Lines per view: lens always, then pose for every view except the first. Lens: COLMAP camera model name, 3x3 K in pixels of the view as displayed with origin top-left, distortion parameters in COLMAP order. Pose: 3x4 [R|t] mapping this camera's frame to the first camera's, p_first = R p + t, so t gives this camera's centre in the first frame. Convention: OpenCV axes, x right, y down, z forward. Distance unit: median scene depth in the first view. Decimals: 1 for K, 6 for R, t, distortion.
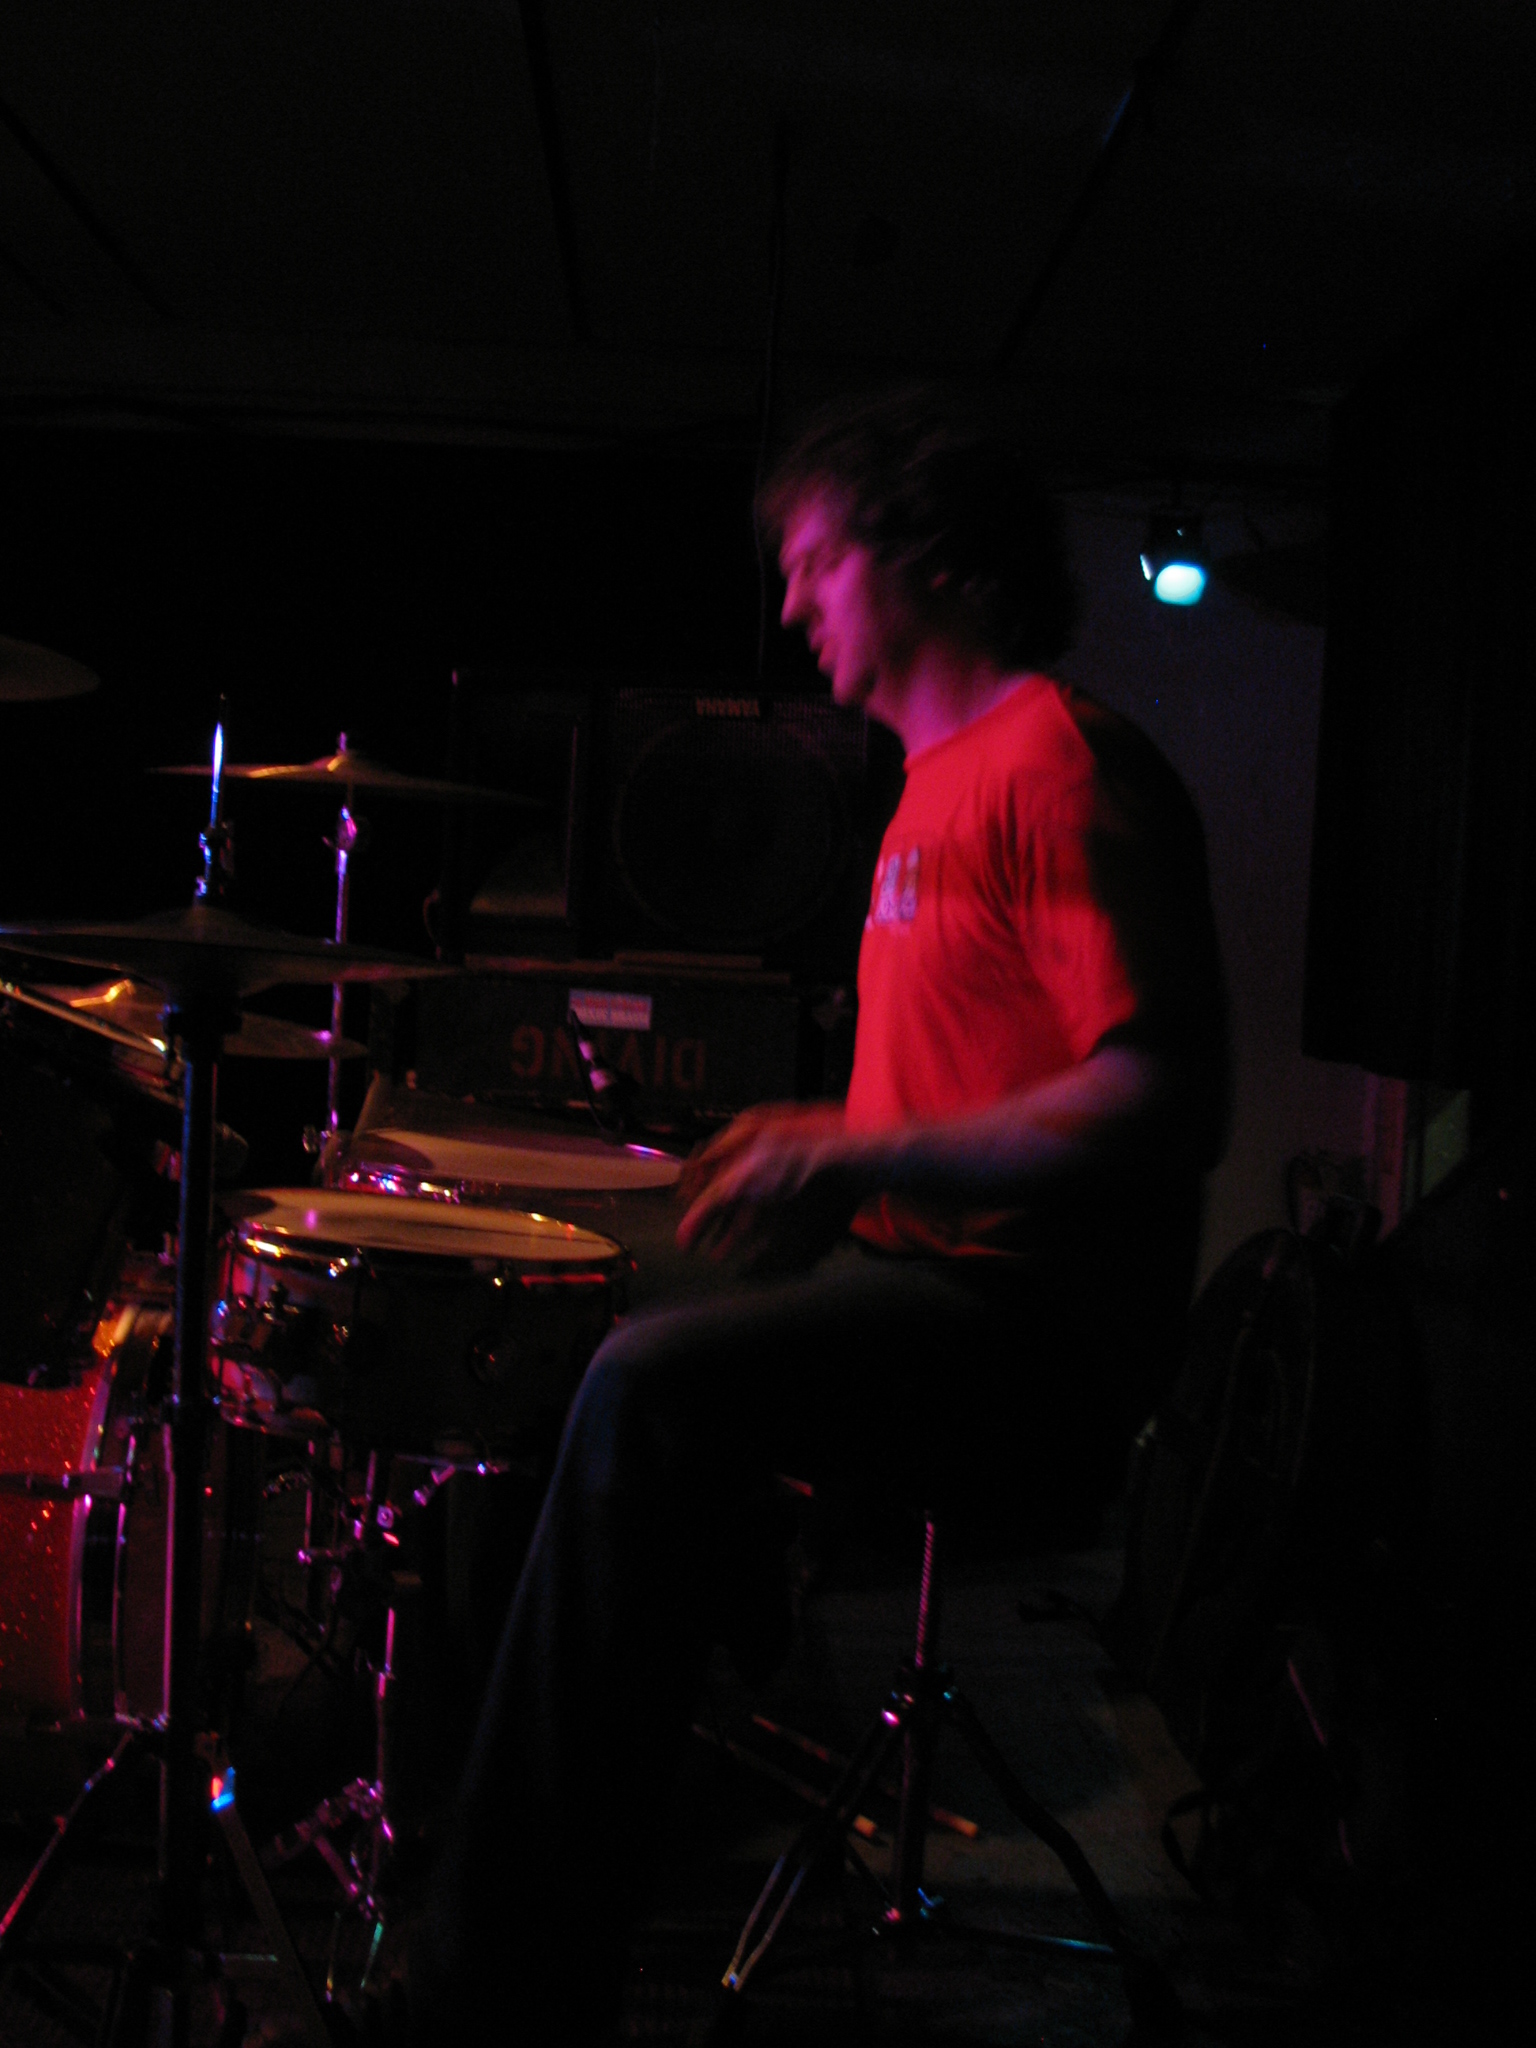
lens RADIAL K [[2238.1, 0, 767.6], [0, 2238.1, 1020.2], [0, 0, 1]] dist [-0.214516, 0.266503]
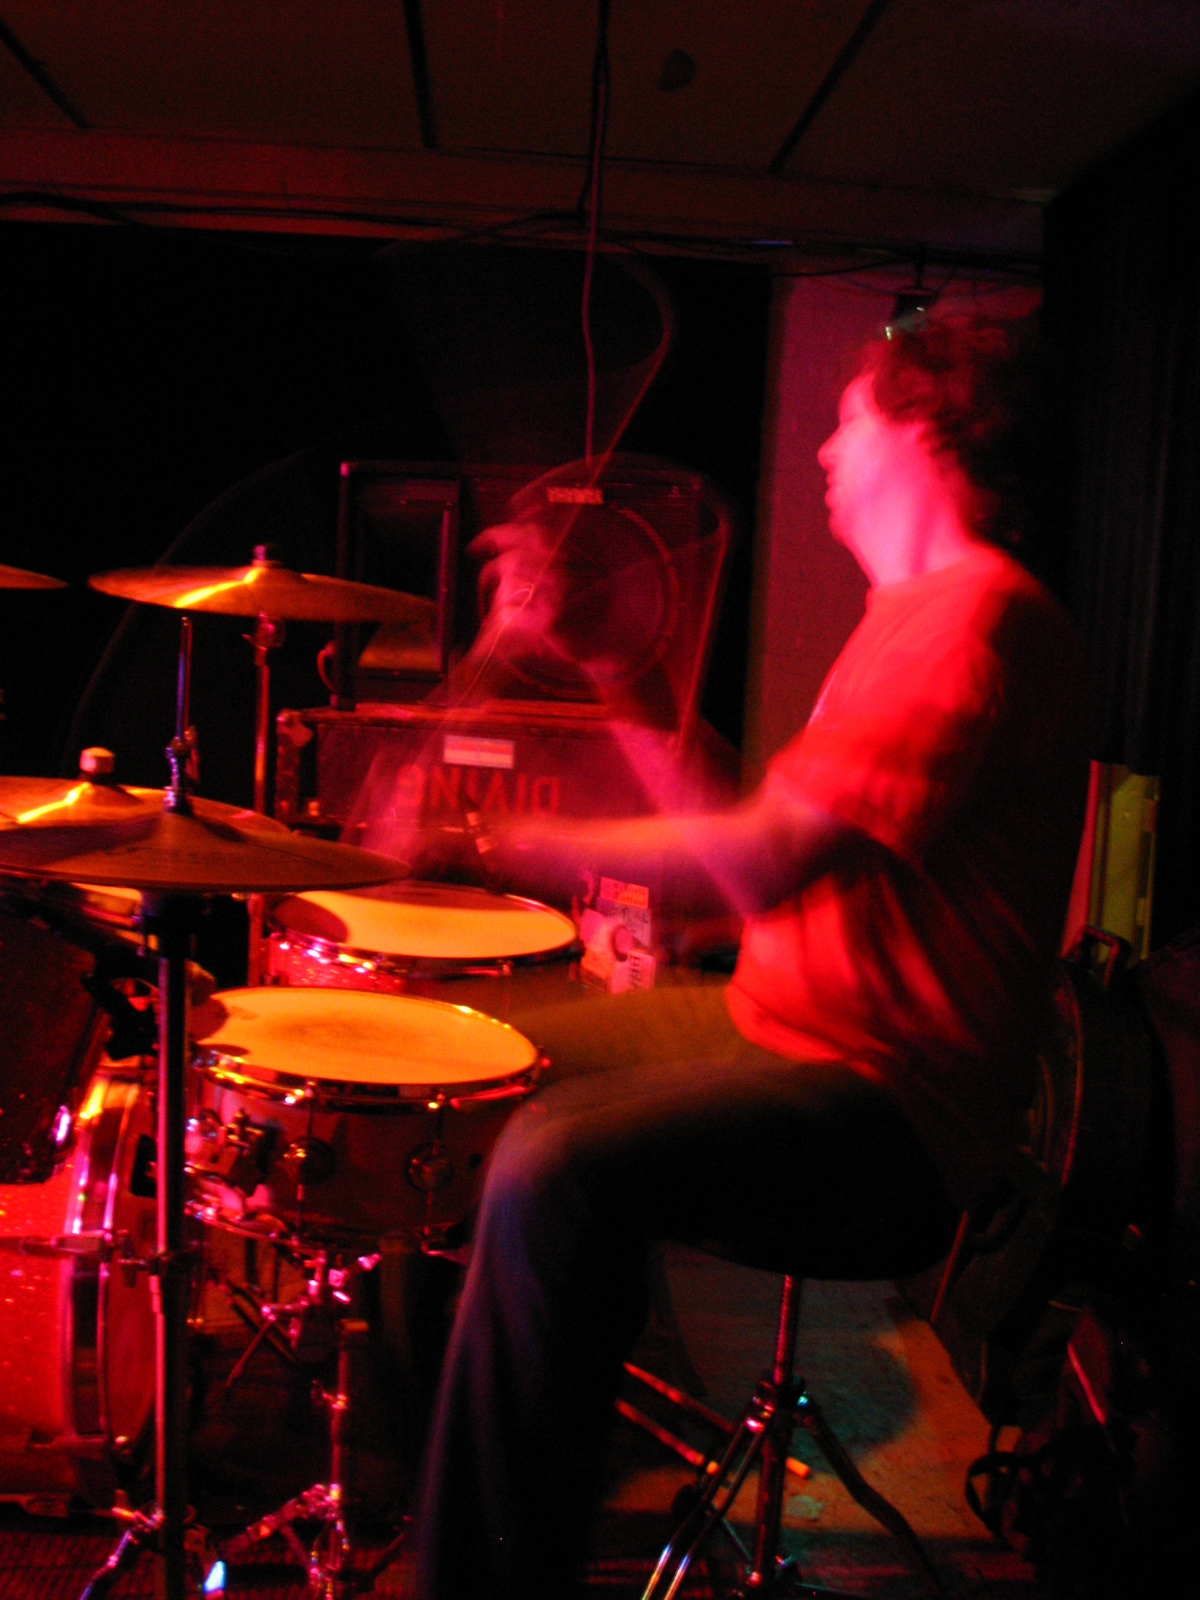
lens RADIAL K [[1748.5, 0, 599.7], [0, 1748.5, 797.0], [0, 0, 1]] dist [-0.214516, 0.266503]
pose [[0.999695, -0.005984, 0.023942, -0.044115], [0.003915, 0.996327, 0.085536, -0.094109], [-0.024366, -0.085417, 0.996047, 0.094465]]
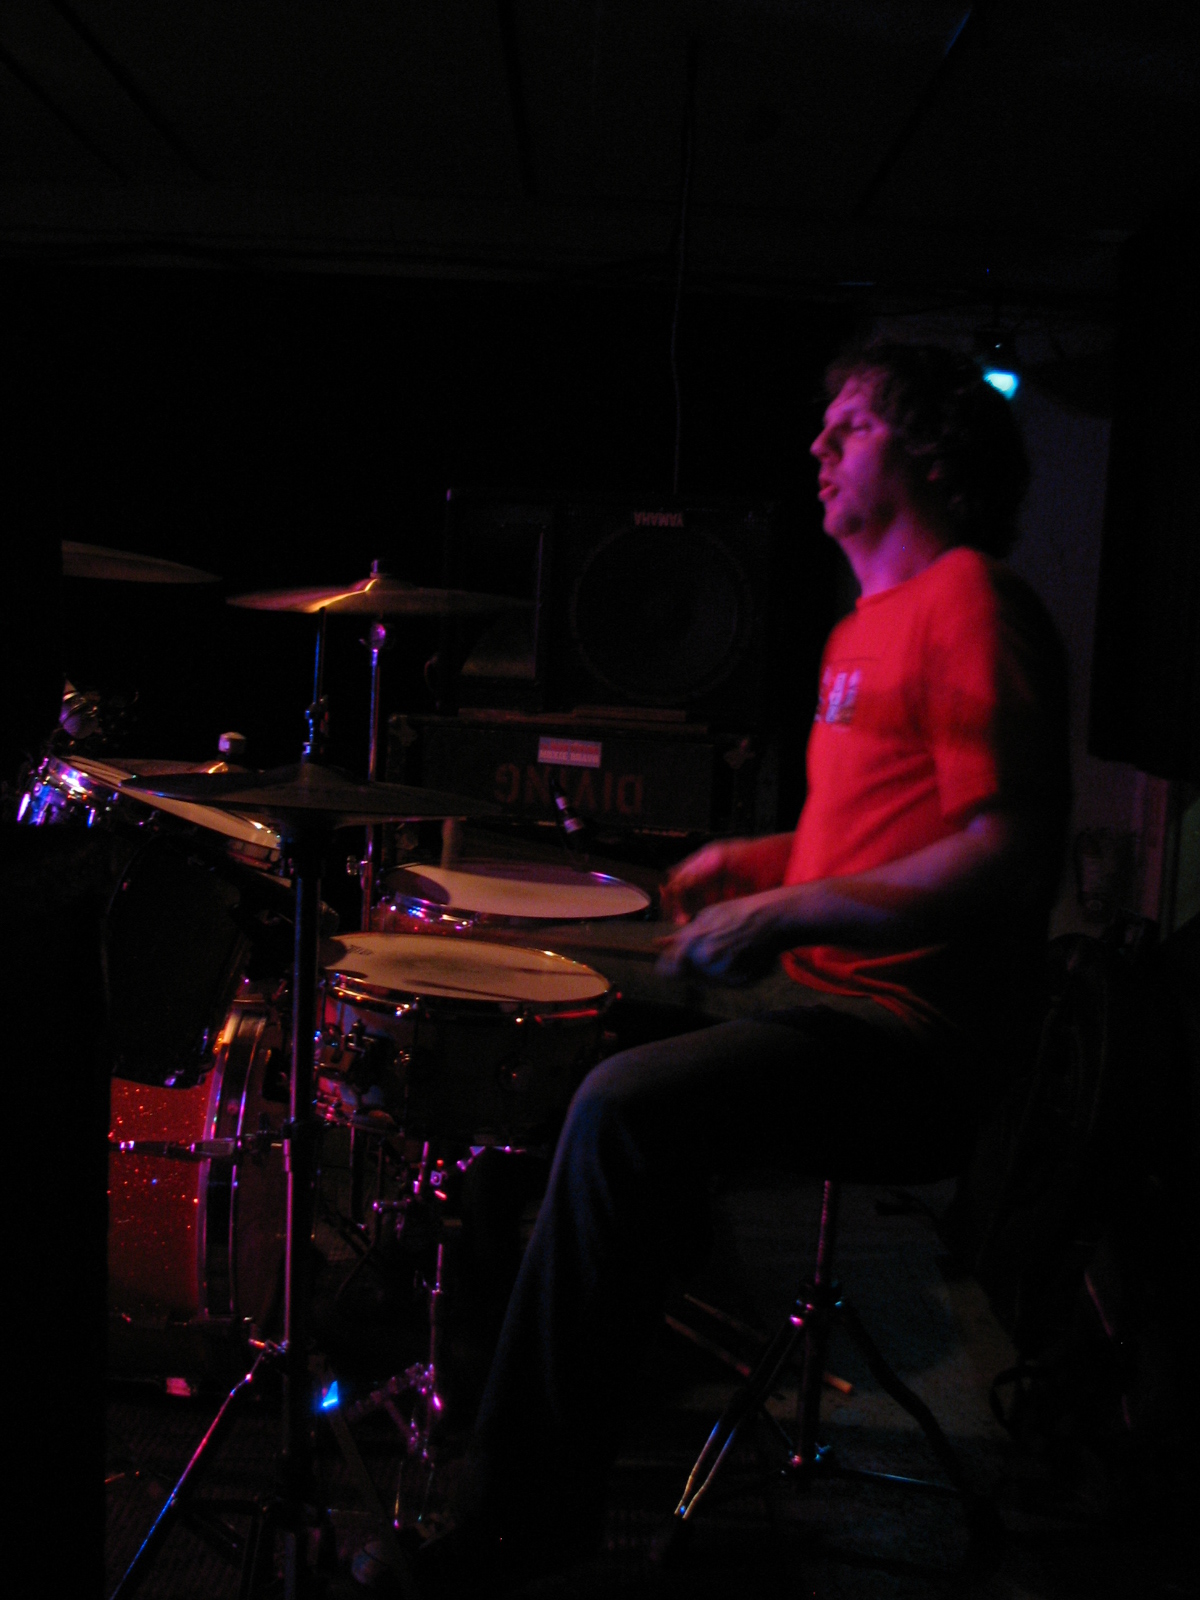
lens RADIAL K [[1748.5, 0, 599.7], [0, 1748.5, 797.0], [0, 0, 1]] dist [-0.214516, 0.266503]
pose [[0.999468, 0.003017, -0.032469, -0.029991], [-0.000889, 0.997861, 0.065360, -0.070849], [0.032597, -0.065296, 0.997333, -0.044609]]
